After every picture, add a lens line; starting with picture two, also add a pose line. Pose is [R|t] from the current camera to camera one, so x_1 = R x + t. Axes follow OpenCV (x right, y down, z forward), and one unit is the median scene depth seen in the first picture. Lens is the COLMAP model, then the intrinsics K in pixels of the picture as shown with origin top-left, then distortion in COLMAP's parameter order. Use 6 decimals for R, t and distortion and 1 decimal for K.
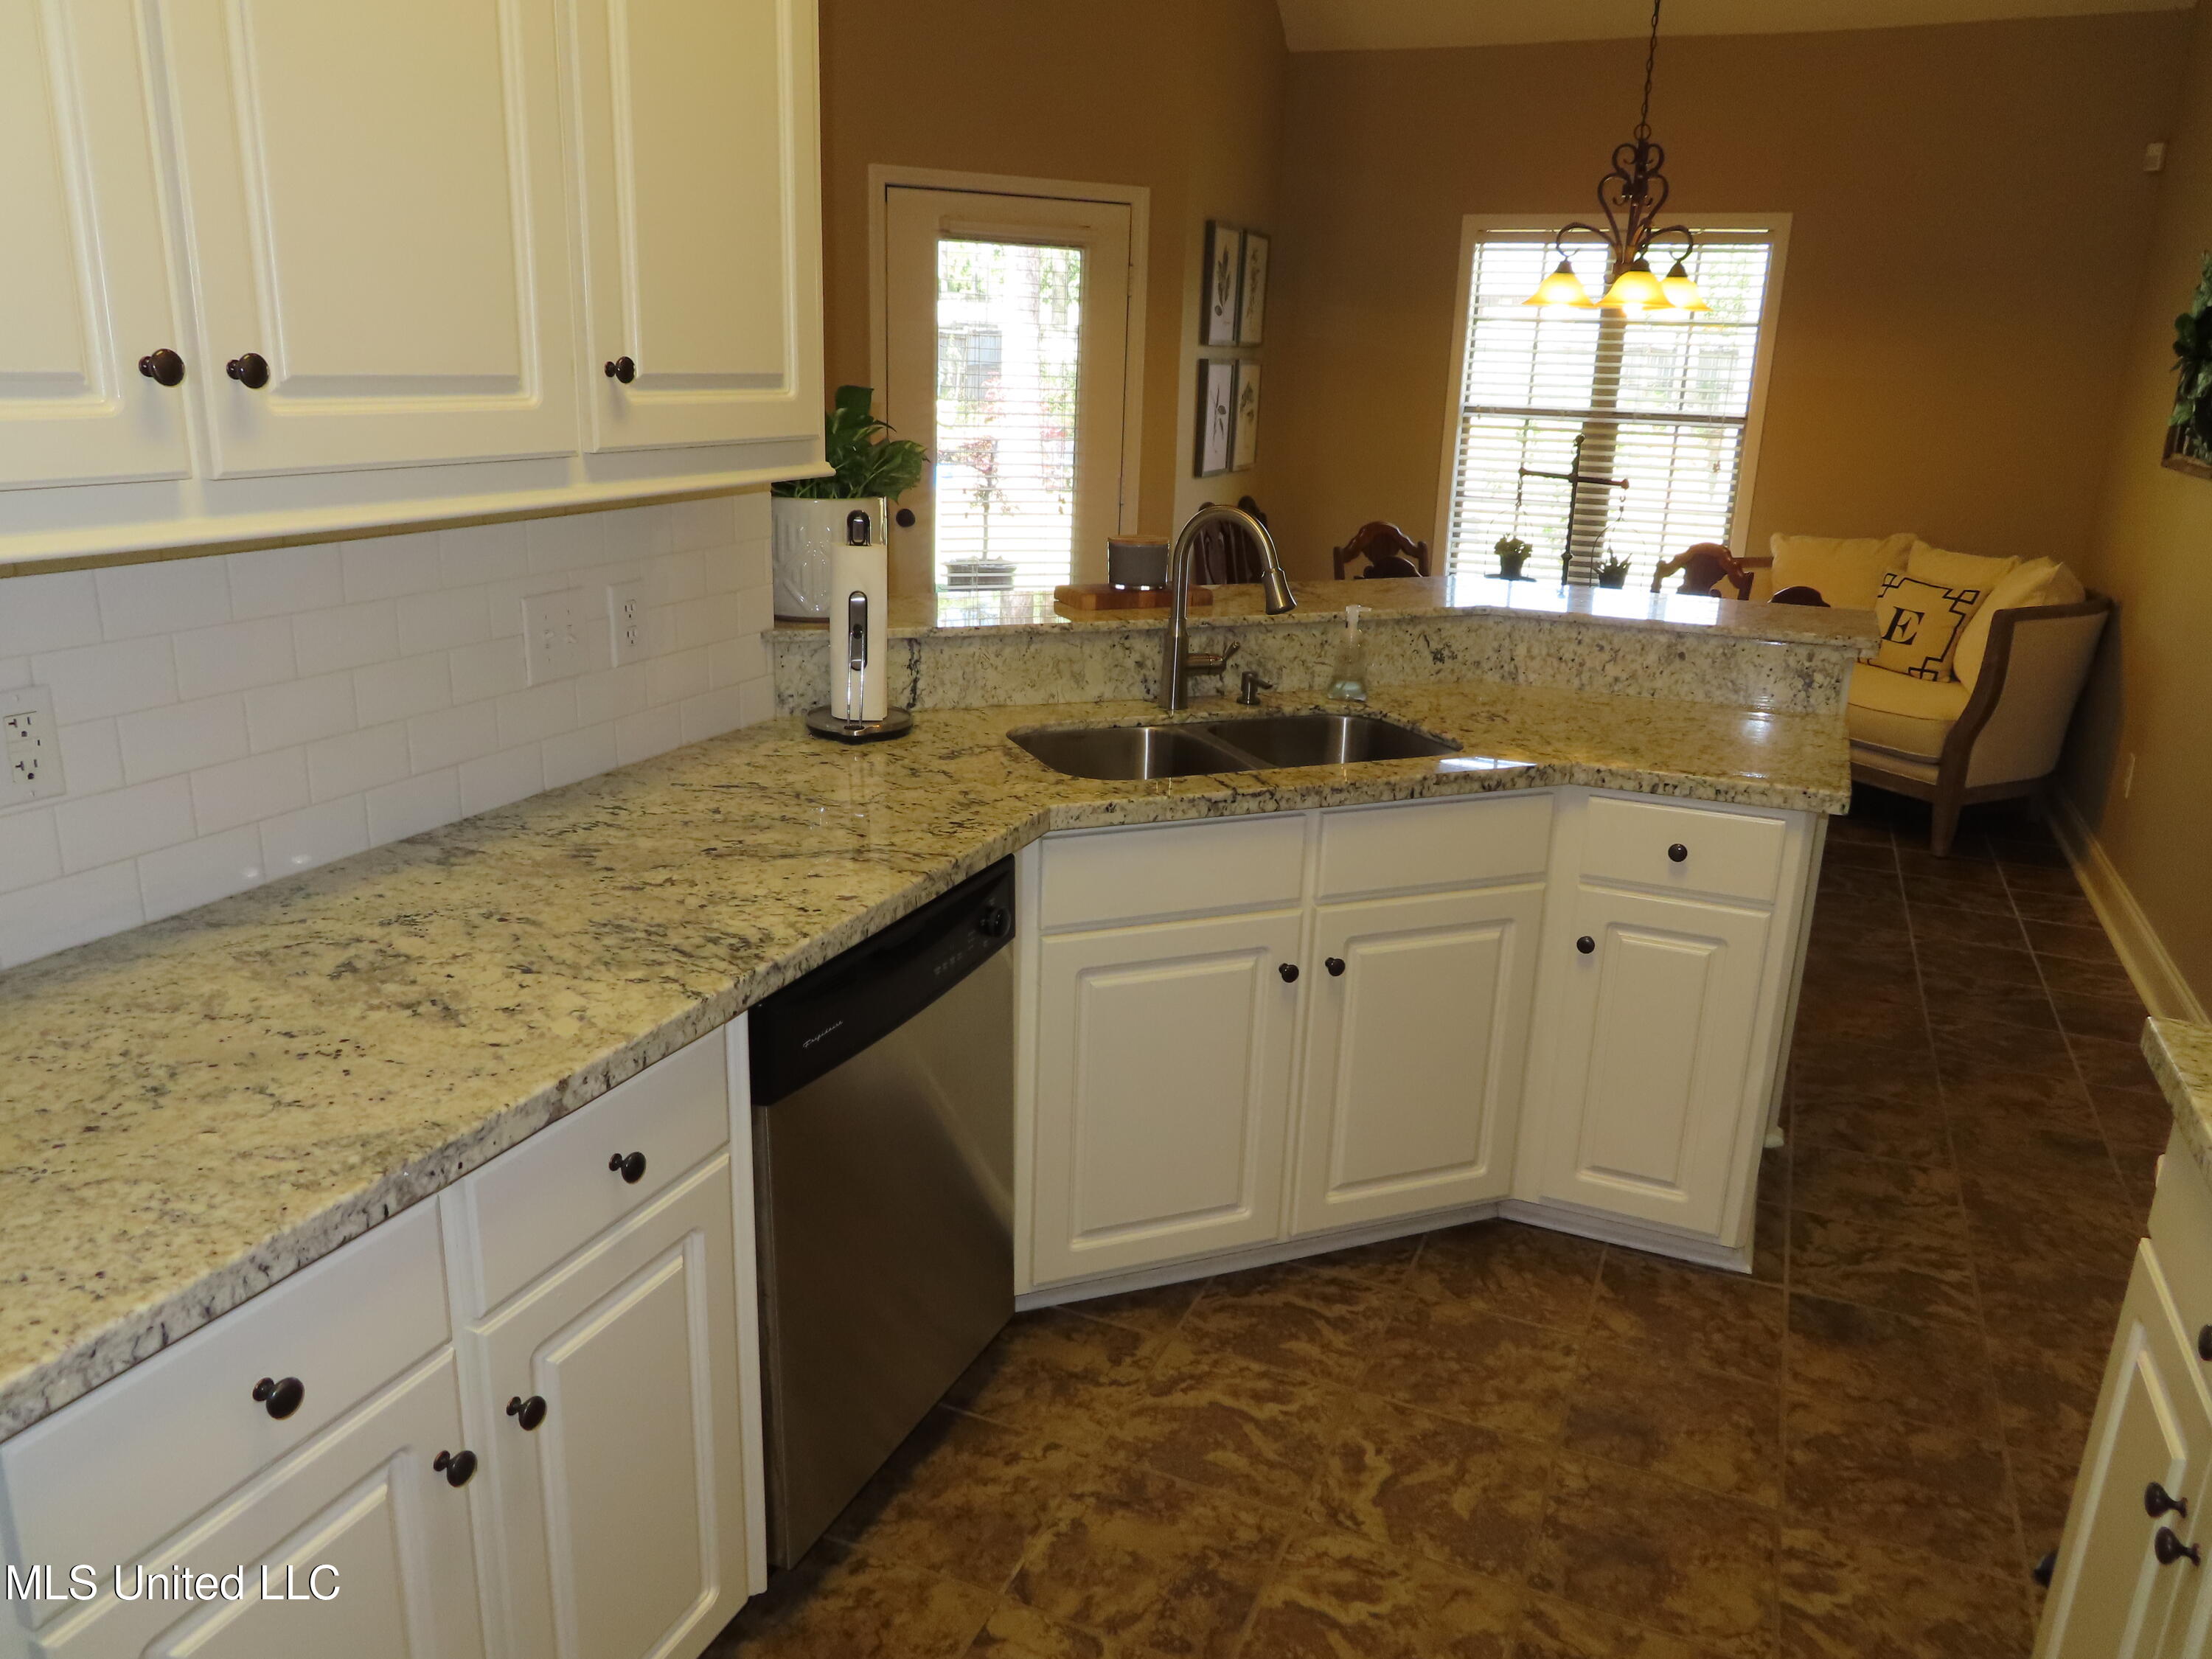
lens RADIAL K [[1581.9, 0, 1101.9], [0, 1581.9, 833.9], [0, 0, 1]] dist [-0.005068, 0.002052]
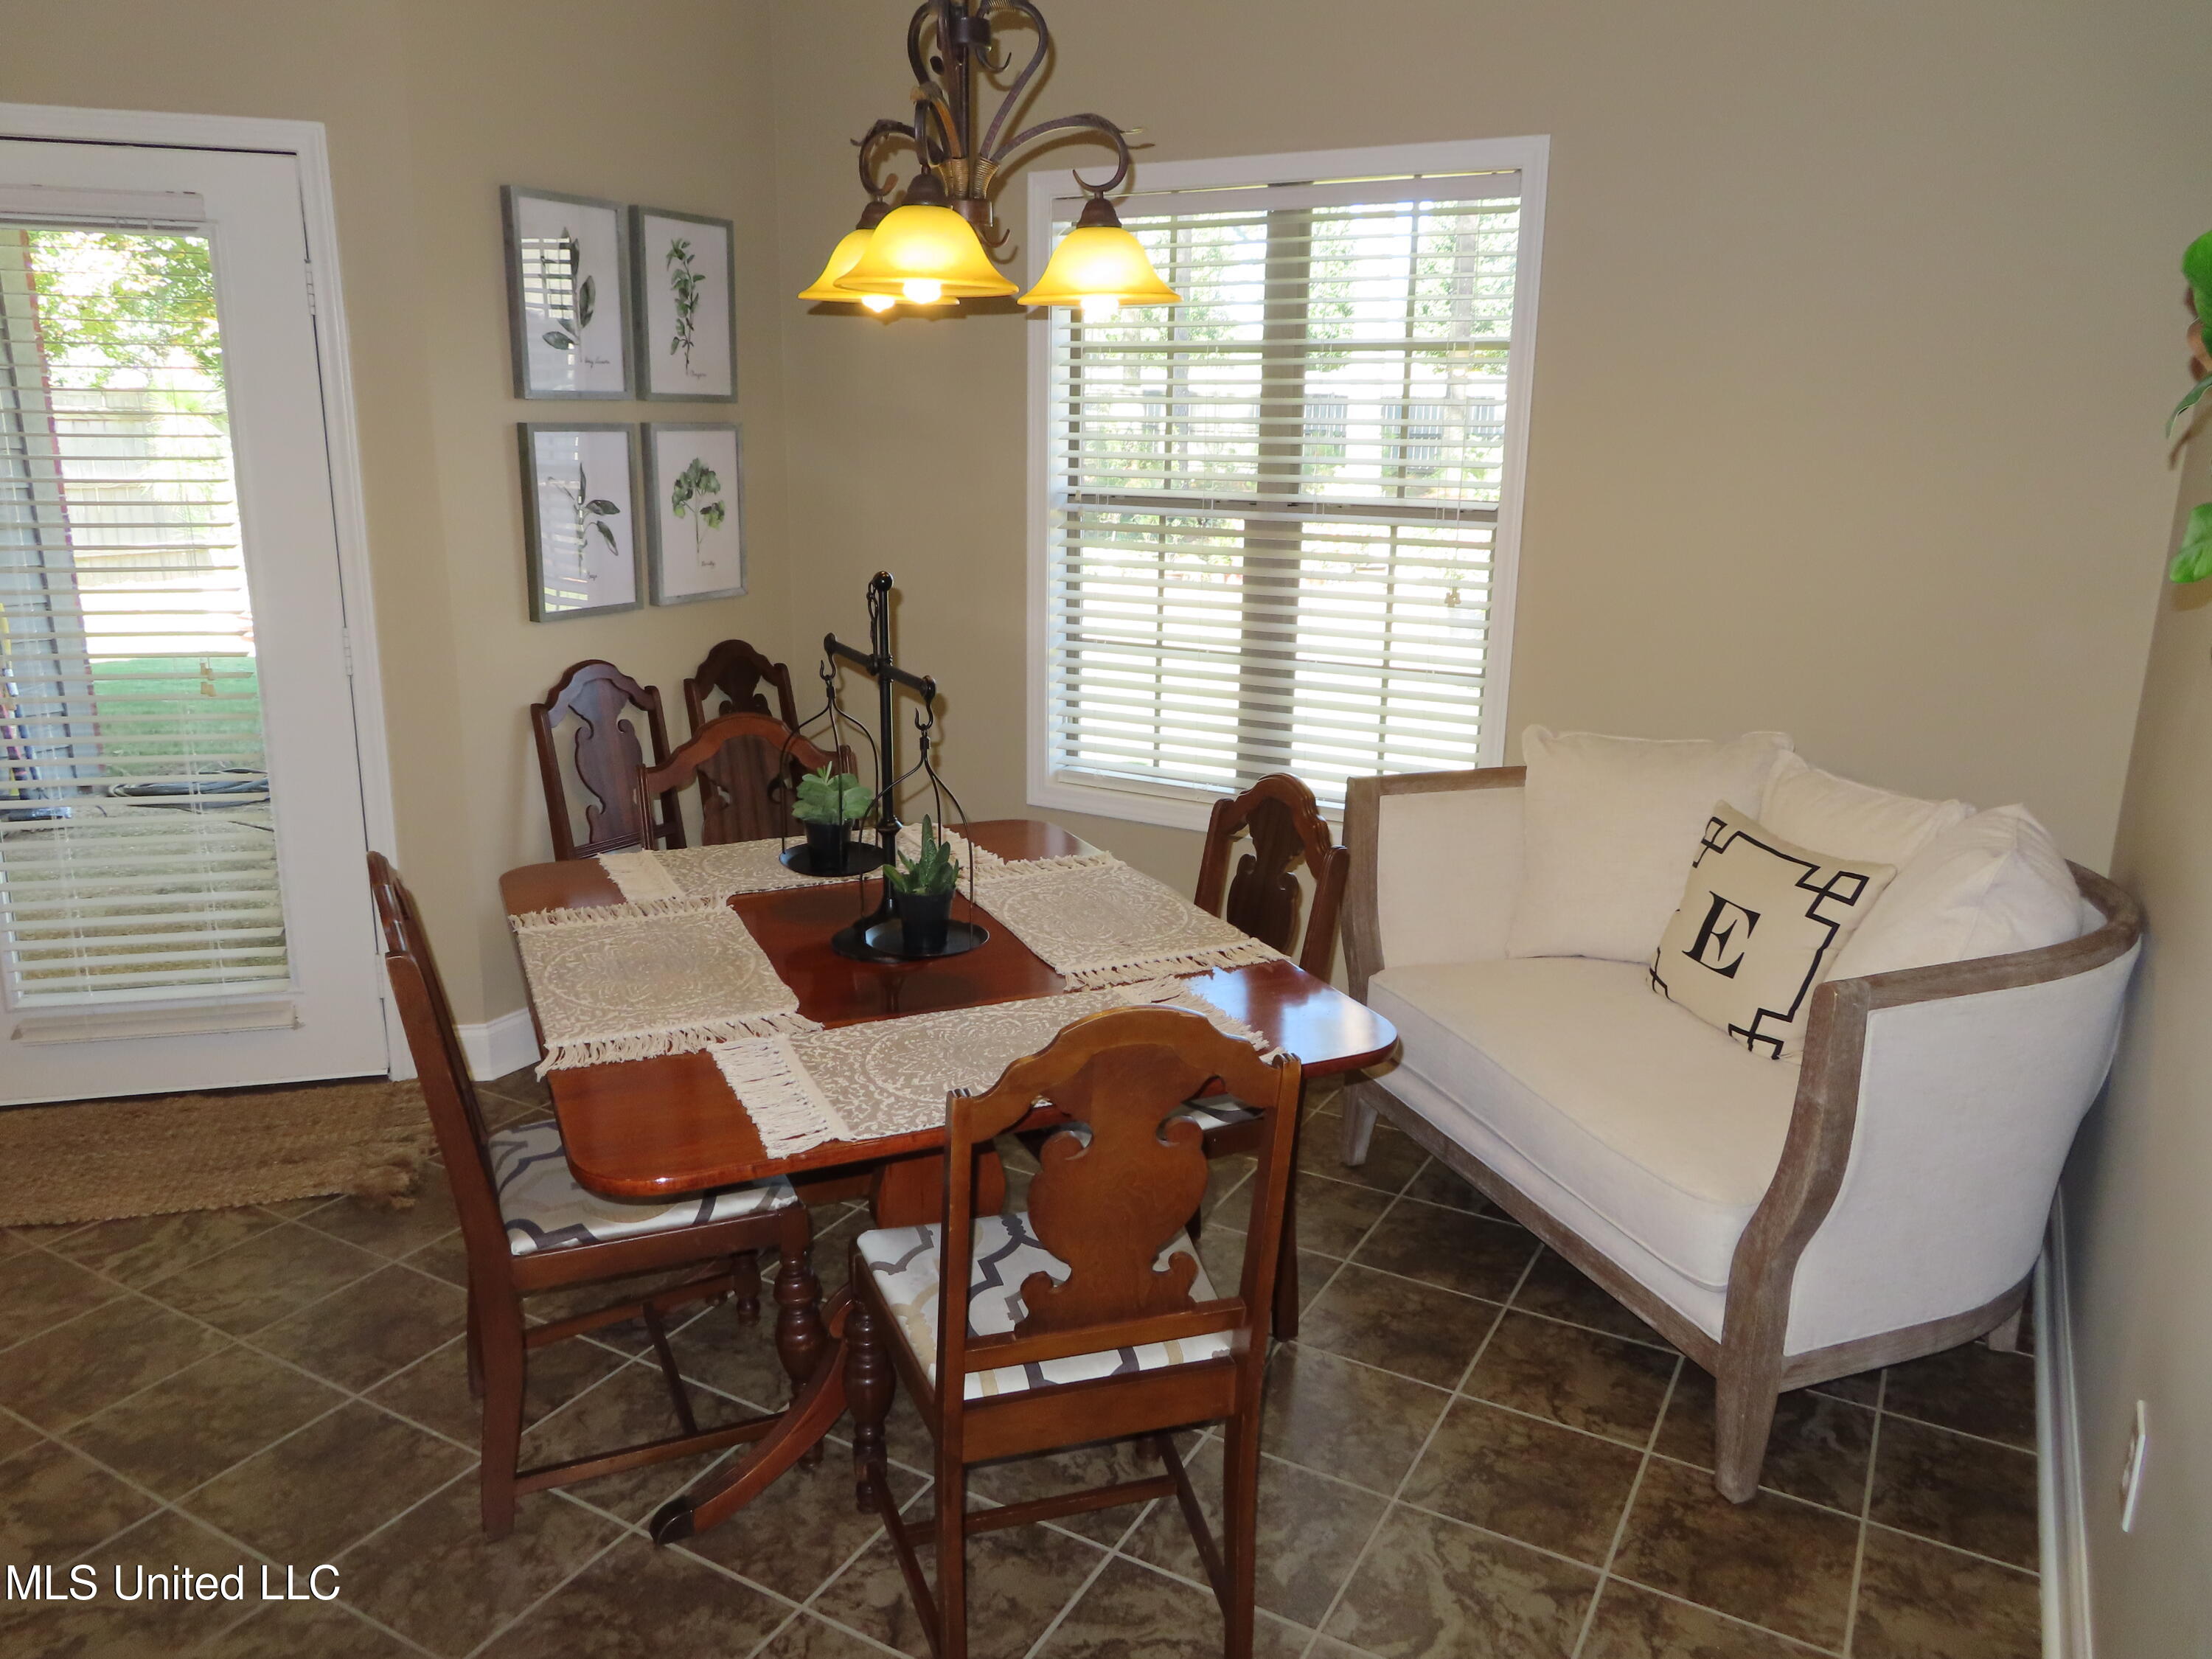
lens RADIAL K [[1581.9, 0, 1105.8], [0, 1581.9, 833.9], [0, 0, 1]] dist [-0.005068, 0.002052]
pose [[0.993827, 0.012353, -0.110252, 0.507484], [-0.017082, 0.998969, -0.042055, -0.190539], [0.109619, 0.043678, 0.993013, 0.672114]]
